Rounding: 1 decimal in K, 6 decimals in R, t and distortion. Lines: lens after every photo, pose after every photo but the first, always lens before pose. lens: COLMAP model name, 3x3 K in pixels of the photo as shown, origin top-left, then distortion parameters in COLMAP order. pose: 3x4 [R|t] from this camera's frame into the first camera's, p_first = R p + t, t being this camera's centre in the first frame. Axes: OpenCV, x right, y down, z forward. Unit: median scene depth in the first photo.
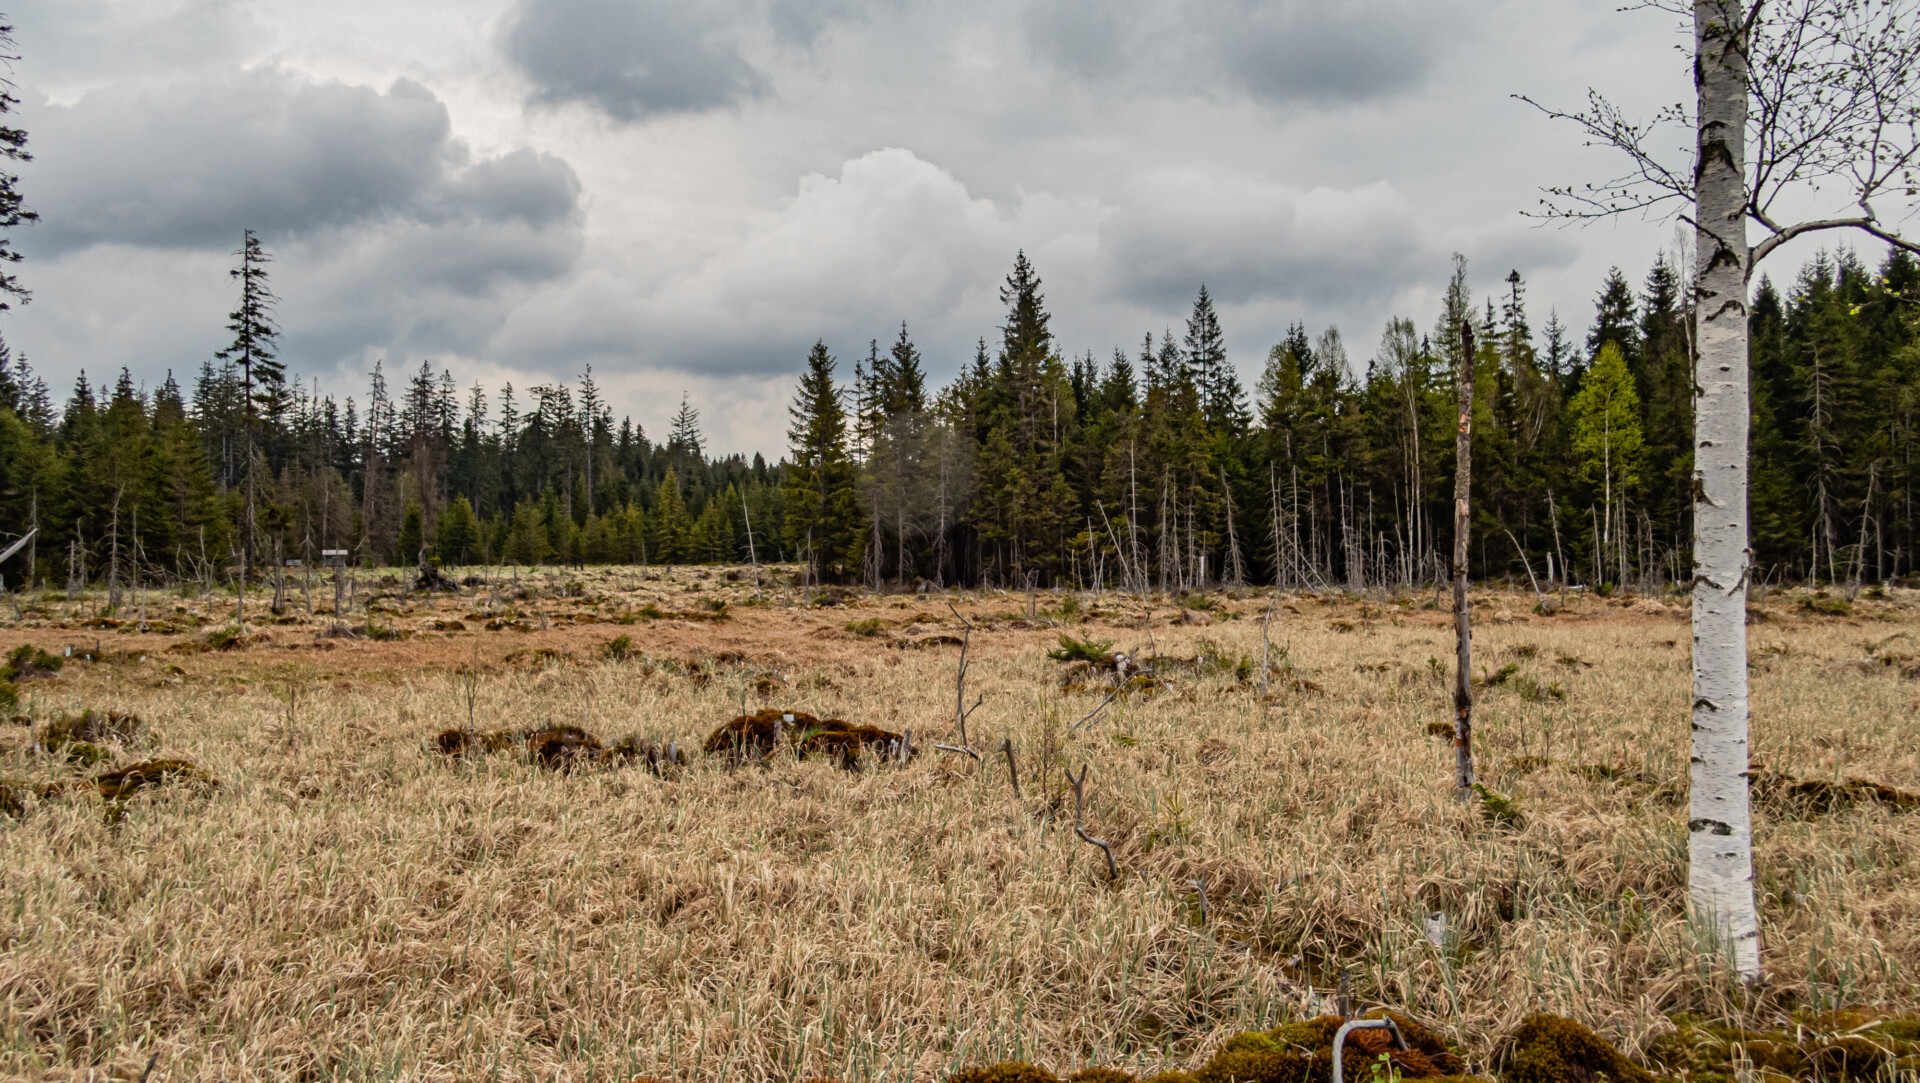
lens RADIAL K [[1352.5, 0, 910.9], [0, 1352.5, 545.1], [0, 0, 1]] dist [0.000527, 0.005523]
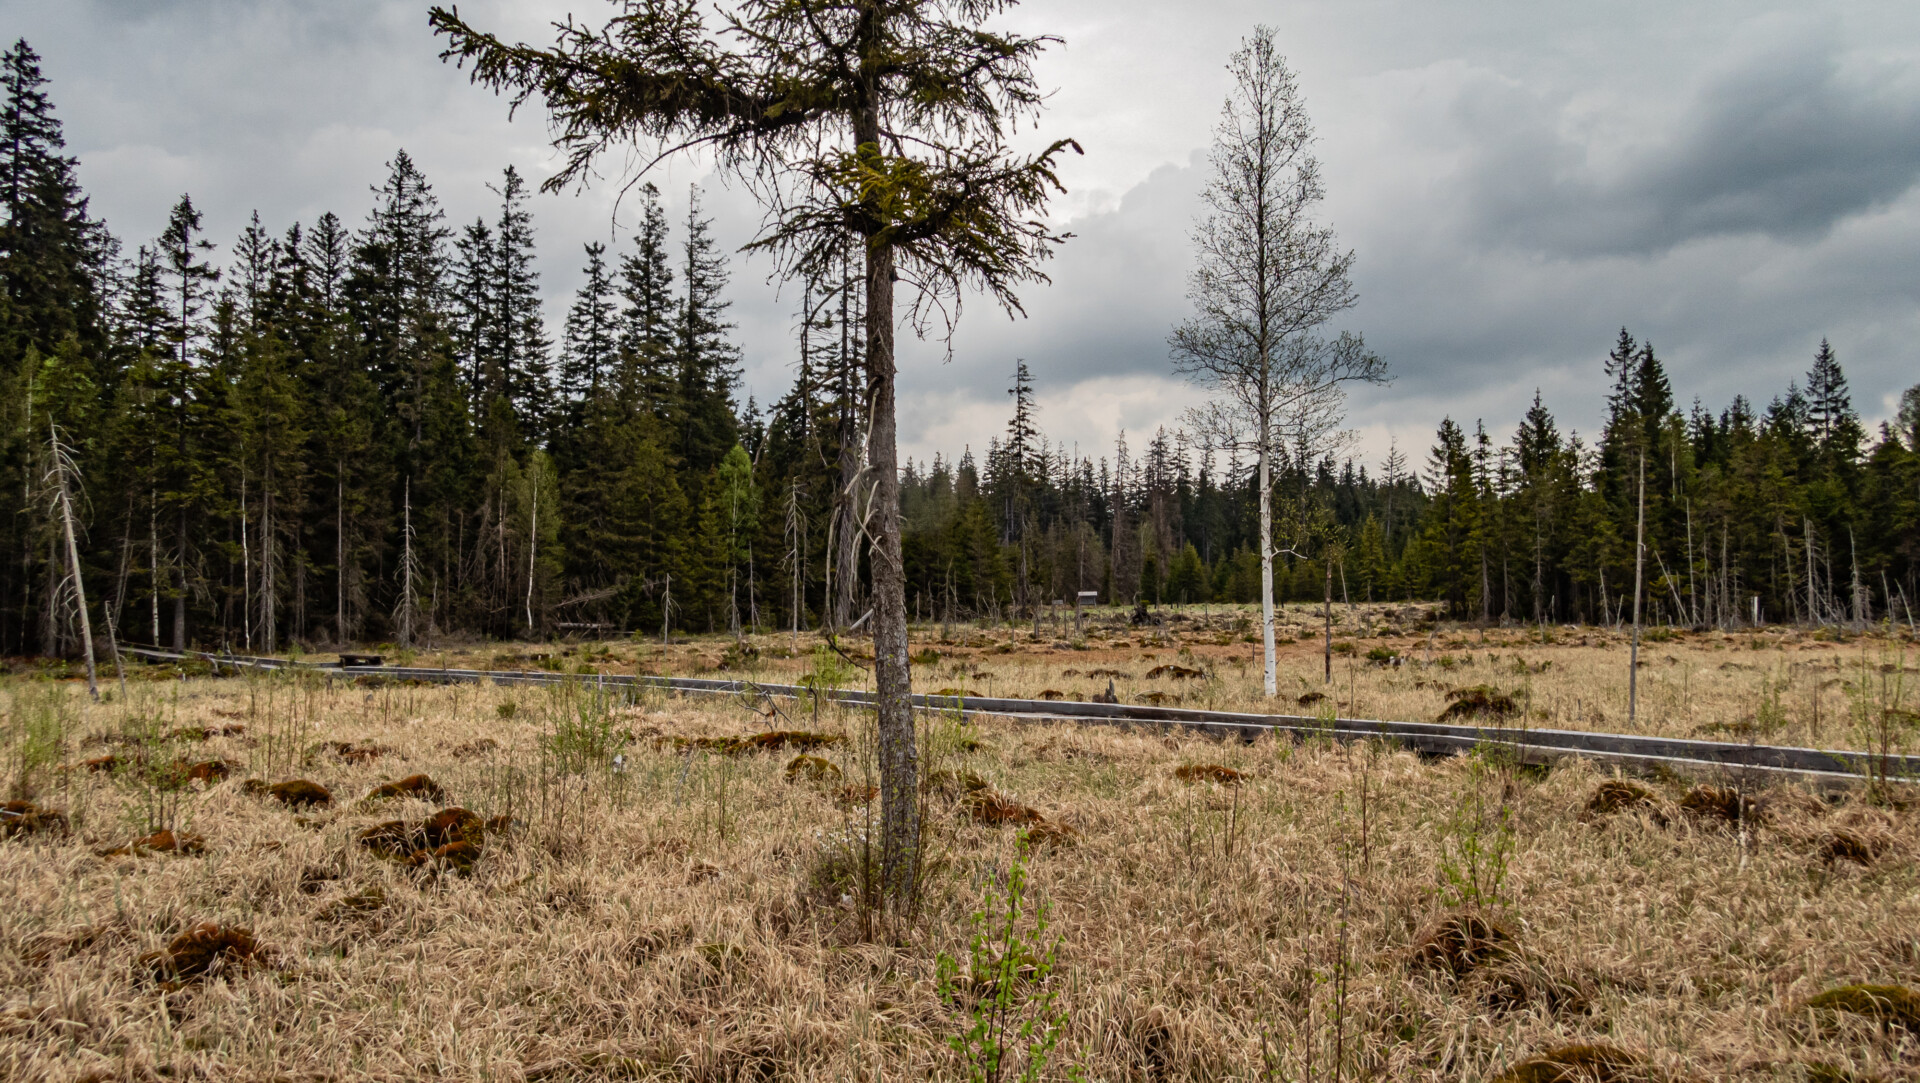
lens RADIAL K [[1364.1, 0, 960.5], [0, 1364.1, 550.5], [0, 0, 1]] dist [-0.005489, -0.003269]
pose [[0.874844, -0.023636, -0.483828, 0.117114], [0.013564, 0.999613, -0.024307, -0.007769], [0.484215, 0.014702, 0.874825, -0.225089]]
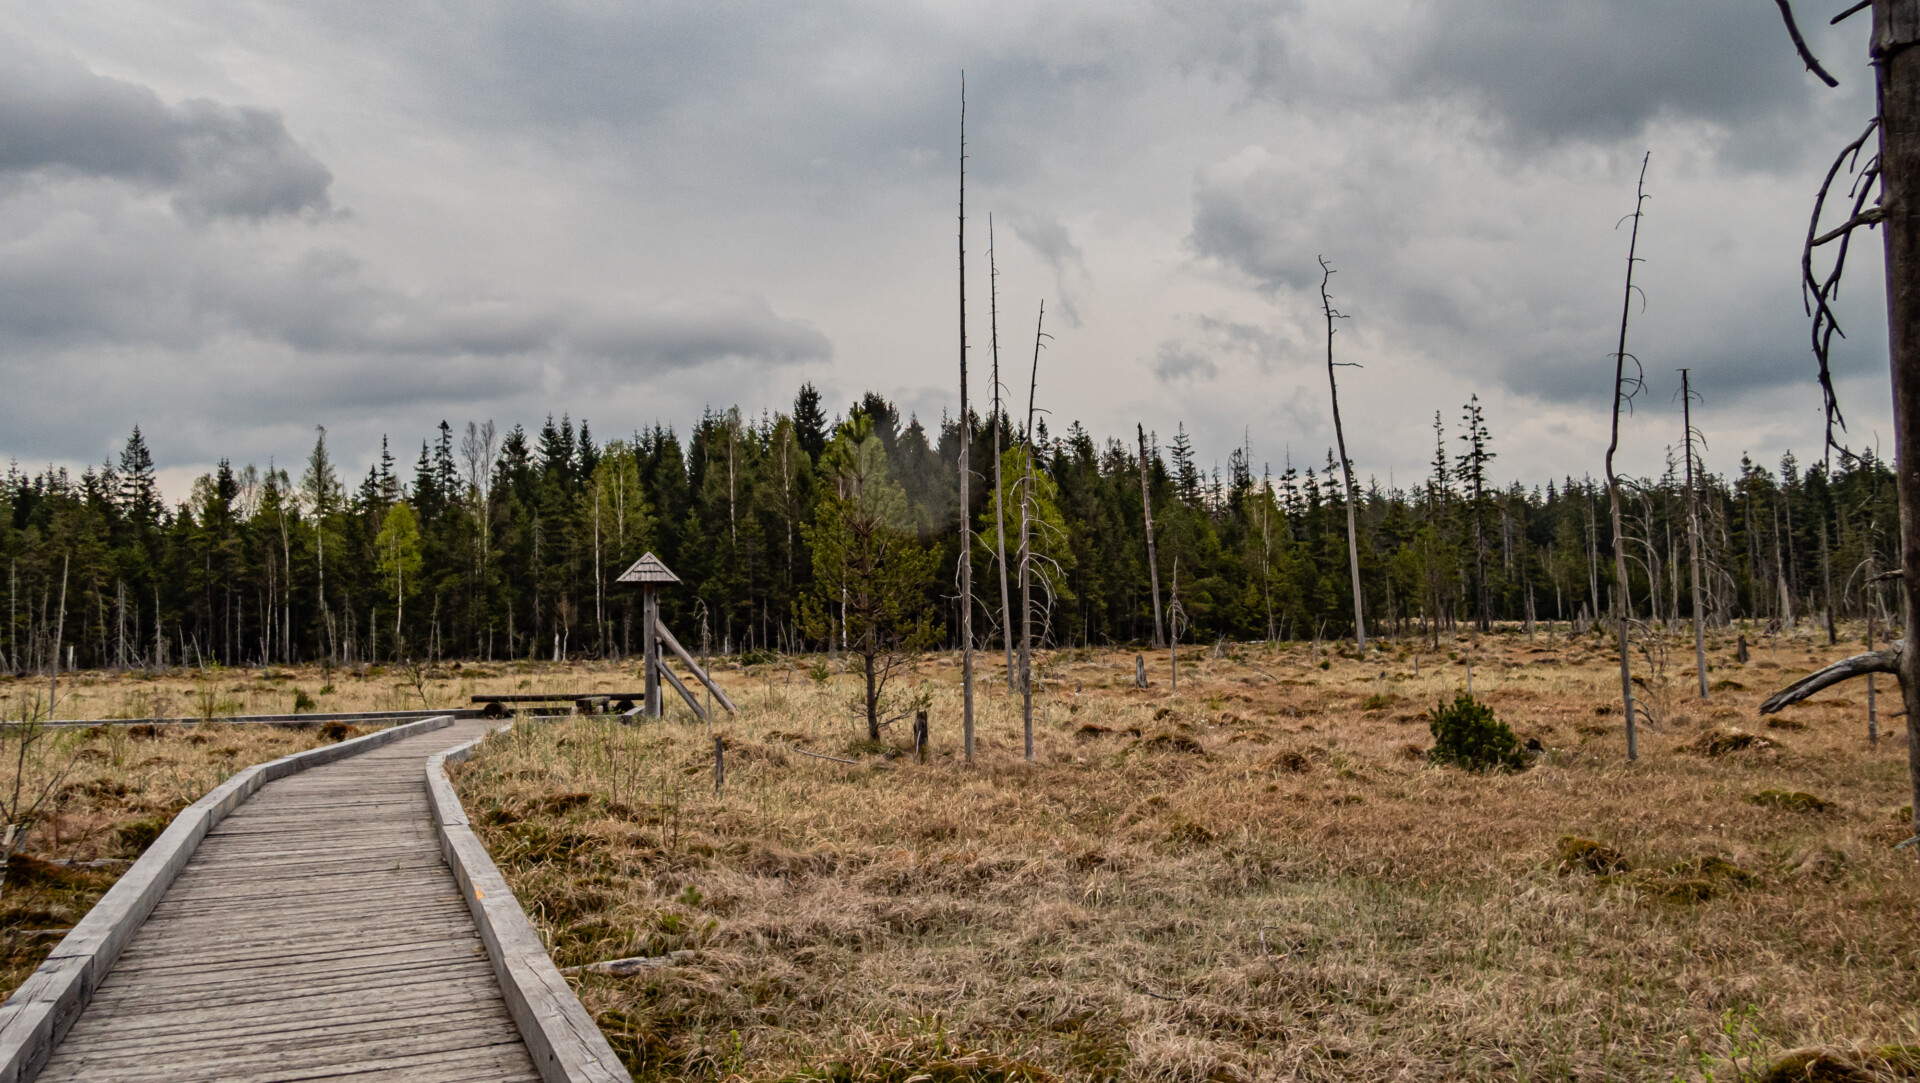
lens RADIAL K [[1364.1, 0, 960.5], [0, 1364.1, 550.5], [0, 0, 1]] dist [-0.005489, -0.003269]
pose [[0.813526, 0.024101, 0.581030, 0.093675], [0.005619, 0.998768, -0.049295, -0.009698], [-0.581502, 0.043368, 0.812388, -0.389284]]
